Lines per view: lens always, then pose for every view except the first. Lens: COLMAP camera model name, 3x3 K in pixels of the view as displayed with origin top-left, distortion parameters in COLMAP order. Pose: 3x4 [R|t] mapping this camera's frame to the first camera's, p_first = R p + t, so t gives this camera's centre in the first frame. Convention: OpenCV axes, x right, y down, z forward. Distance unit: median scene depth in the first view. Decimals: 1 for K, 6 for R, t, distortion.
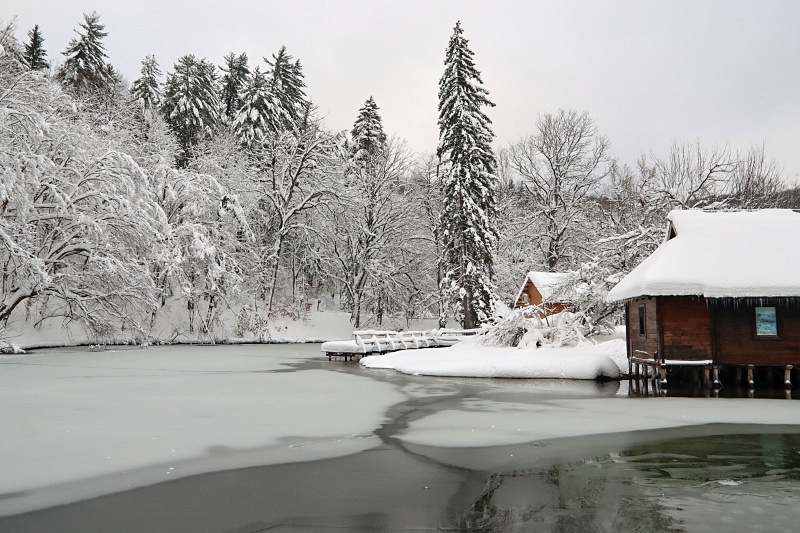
lens RADIAL K [[617.5, 0, 397.8], [0, 617.5, 263.7], [0, 0, 1]] dist [-0.009175, -0.002941]
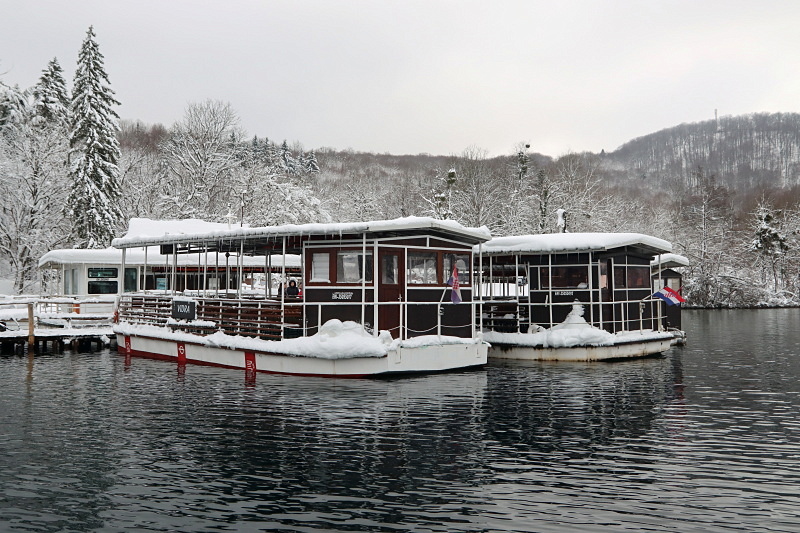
lens RADIAL K [[786.9, 0, 399.8], [0, 786.9, 268.7], [0, 0, 1]] dist [0.005858, 0.000000]
pose [[0.968502, 0.006346, 0.248926, 0.298122], [-0.021707, 0.998021, 0.059015, -0.043087], [-0.248059, -0.062560, 0.966723, -0.598575]]
